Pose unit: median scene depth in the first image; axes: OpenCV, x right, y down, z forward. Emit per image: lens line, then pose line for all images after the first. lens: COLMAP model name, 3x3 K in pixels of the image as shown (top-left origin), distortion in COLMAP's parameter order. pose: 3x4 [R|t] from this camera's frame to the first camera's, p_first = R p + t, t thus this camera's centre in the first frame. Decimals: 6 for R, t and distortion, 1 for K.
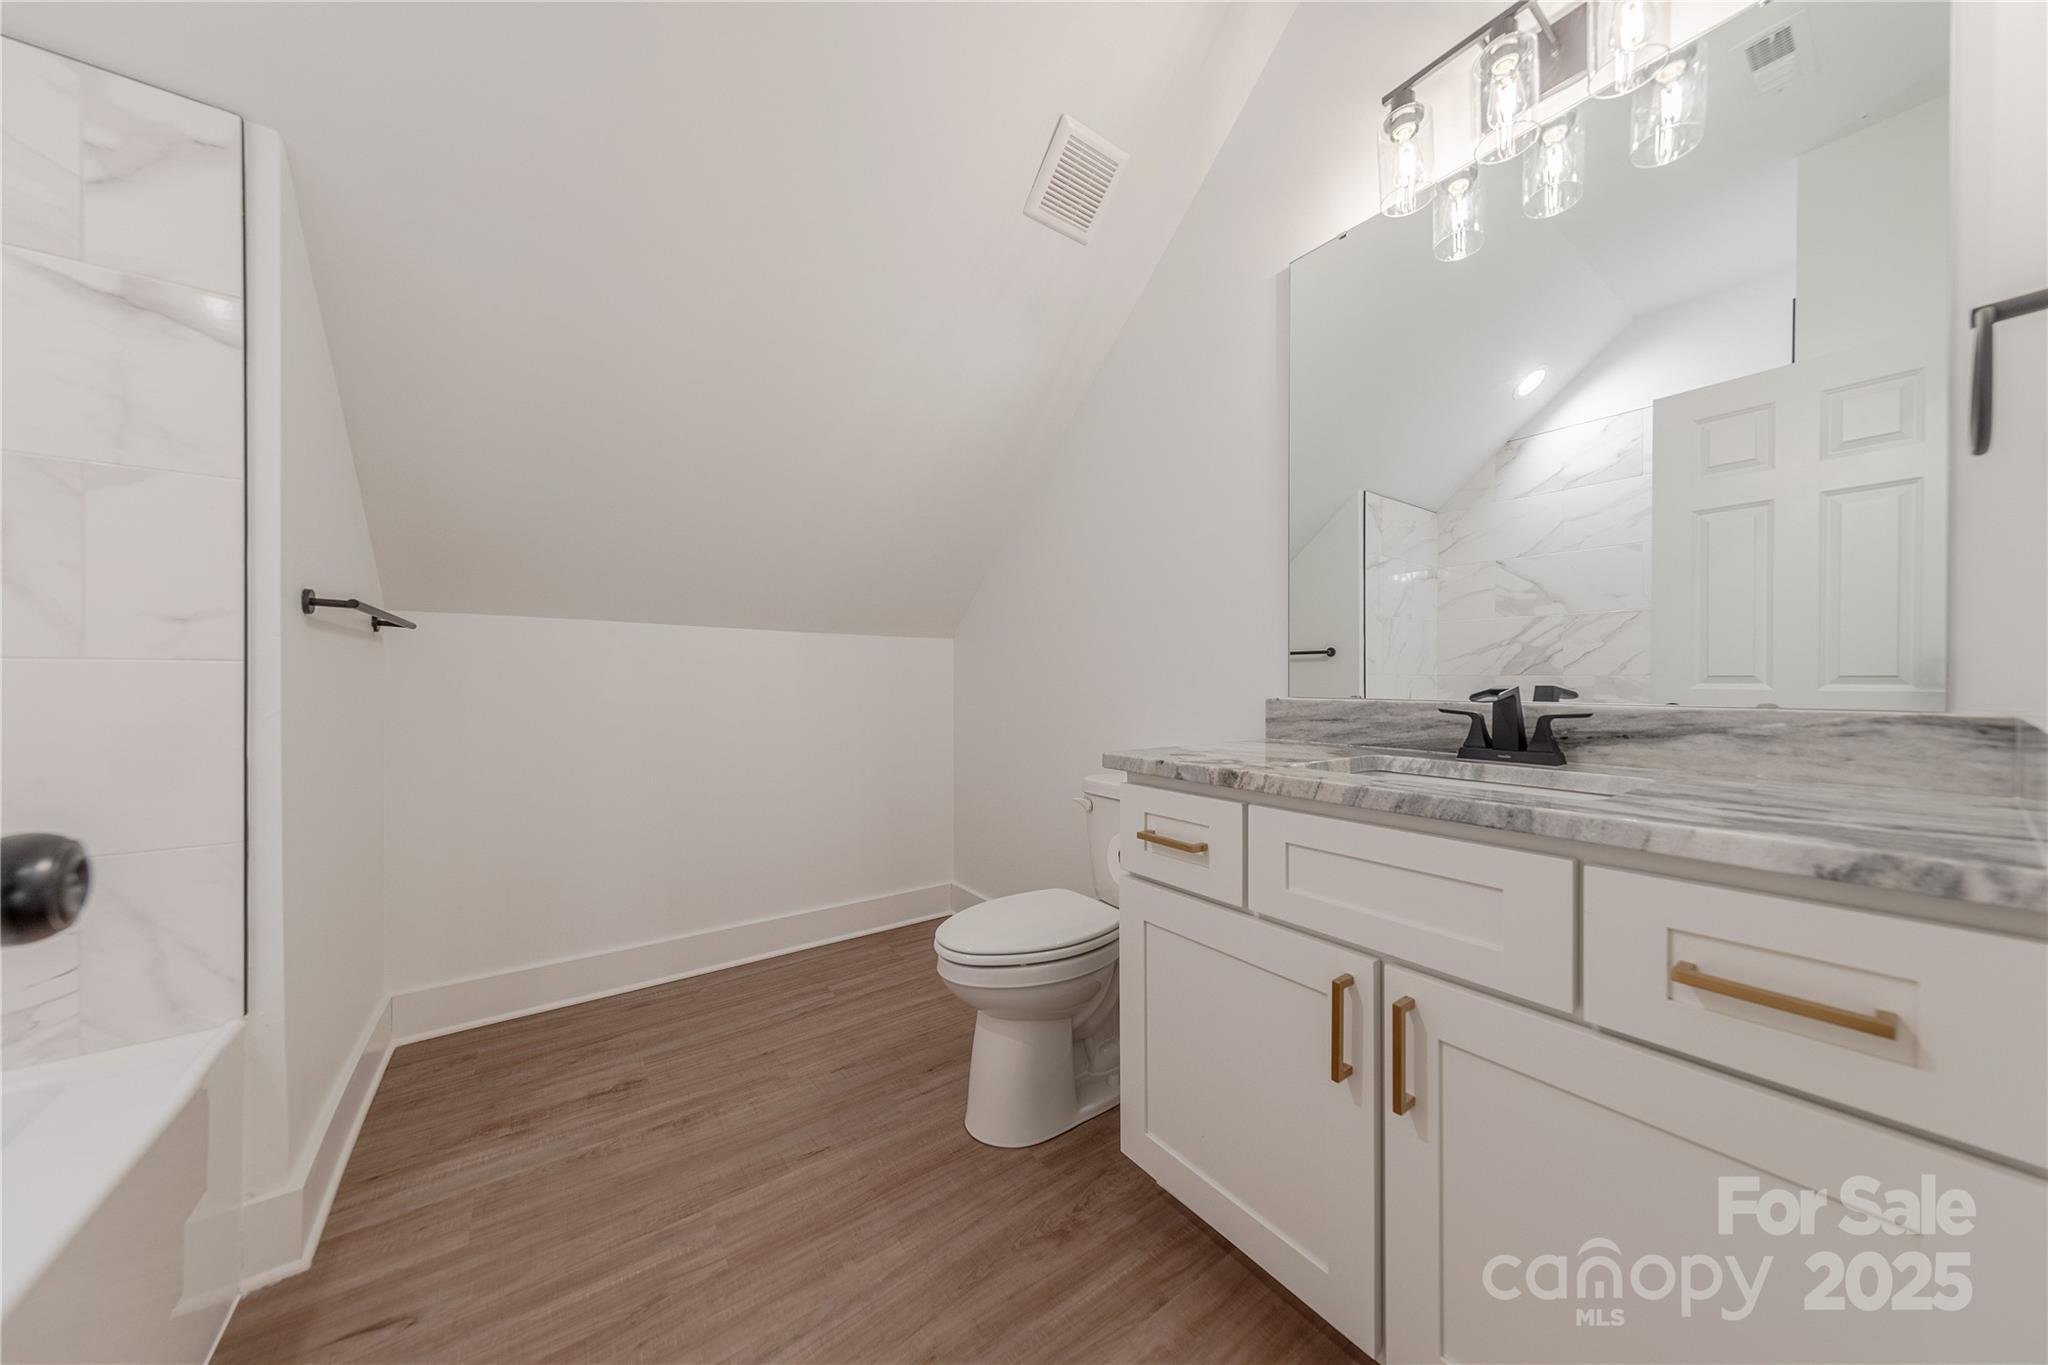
lens RADIAL K [[683.8, 0, 1024.0], [0, 683.8, 682.5], [0, 0, 1]] dist [-0.000829, -0.000047]
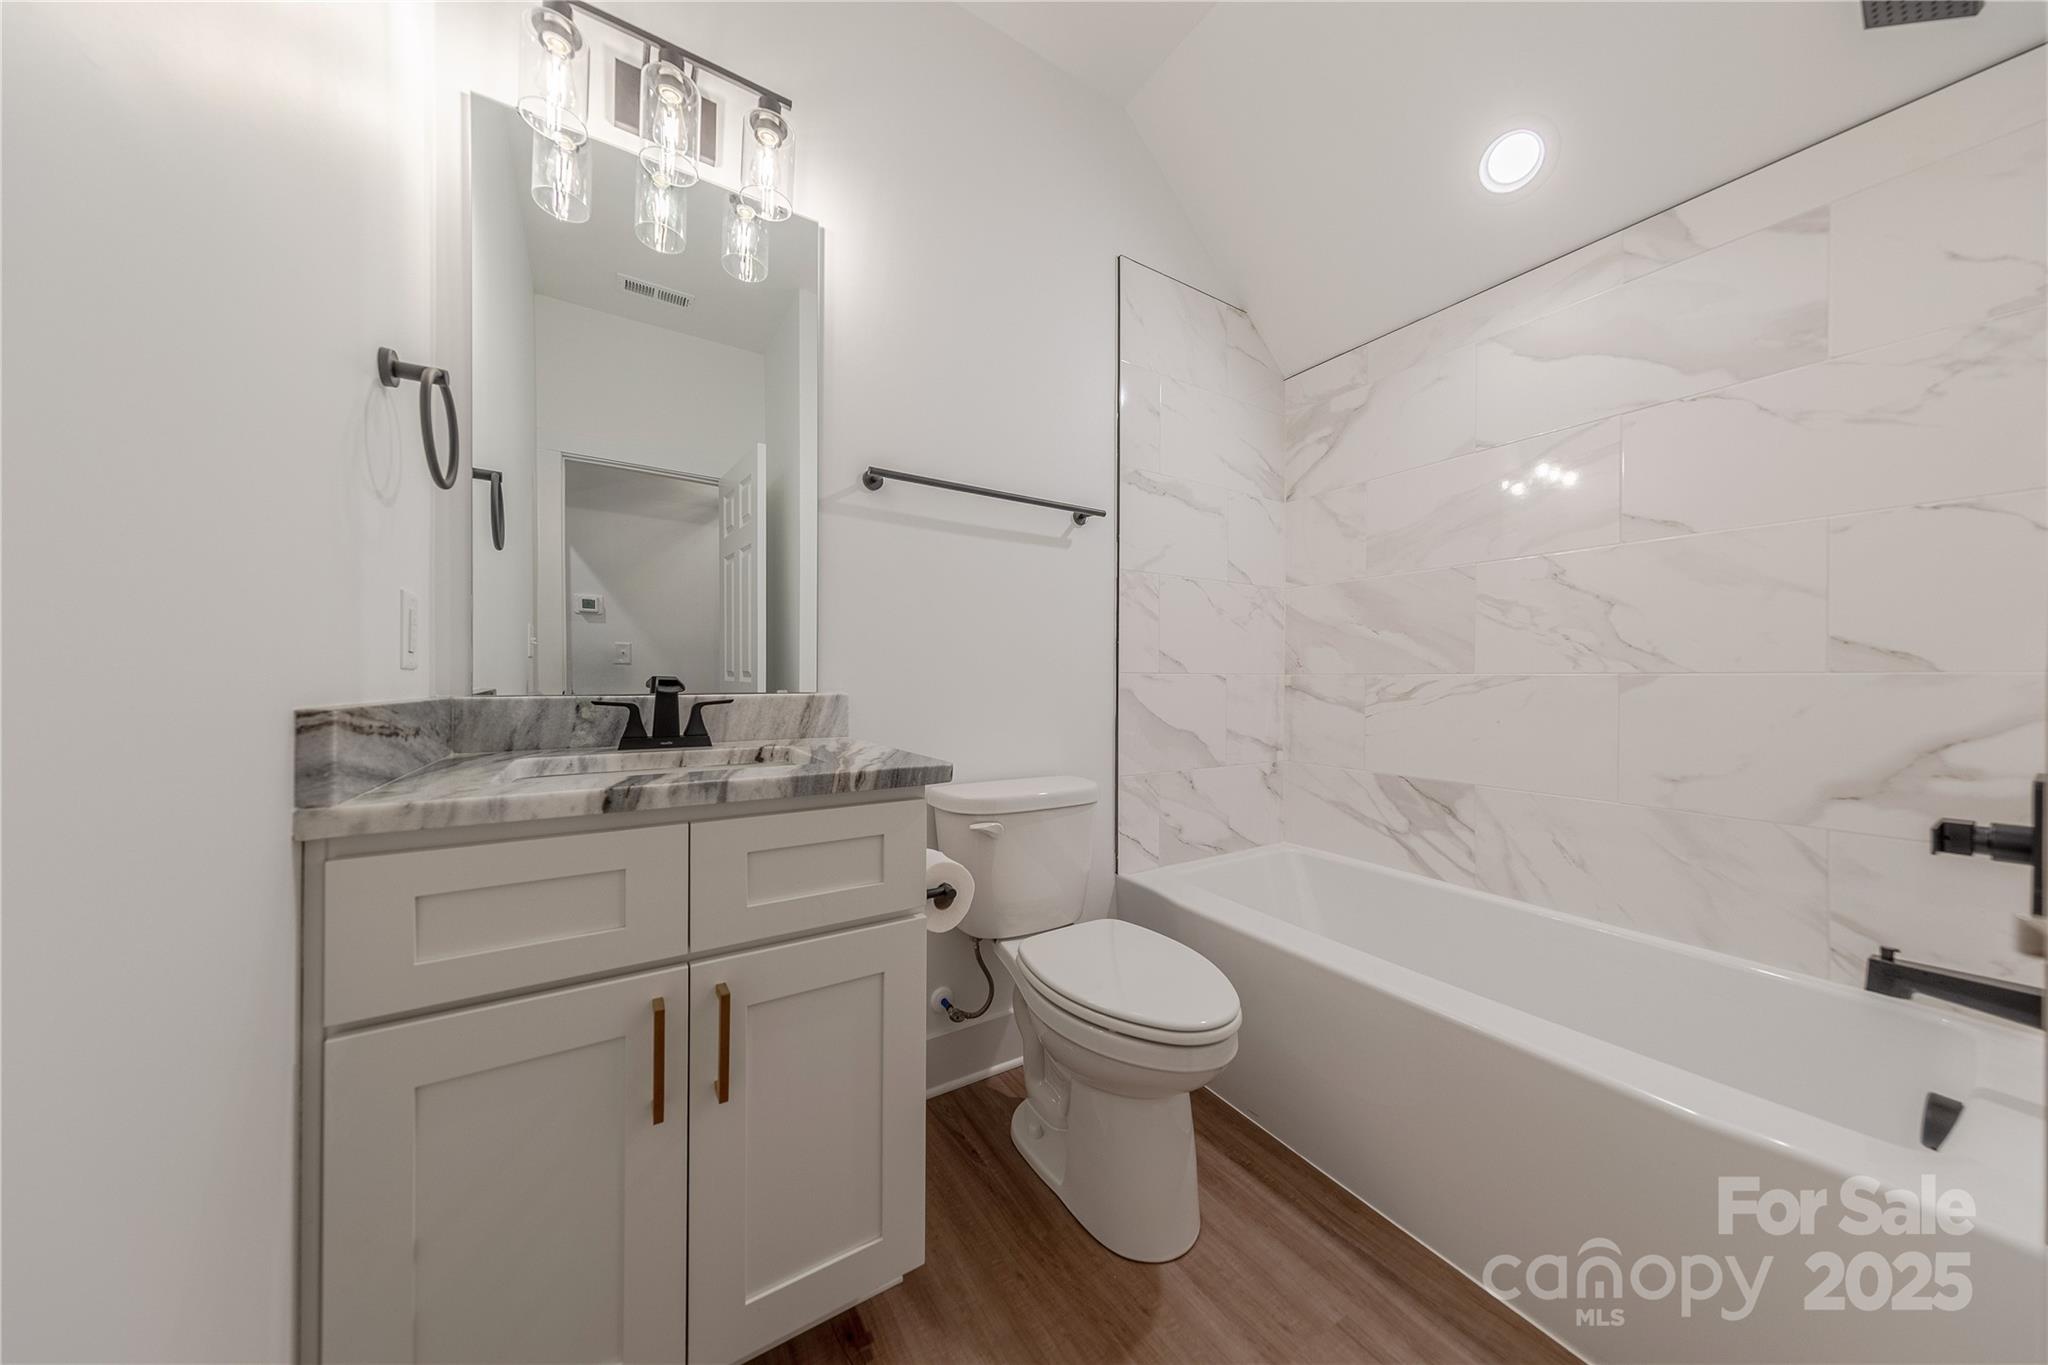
lens RADIAL K [[645.6, 0, 1023.5], [0, 645.6, 685.7], [0, 0, 1]] dist [0.011494, -0.002119]
pose [[0.057668, -0.016728, 0.998196, -0.364034], [-0.005365, 0.999840, 0.017066, -0.001079], [-0.998321, -0.006340, 0.057569, 0.490639]]
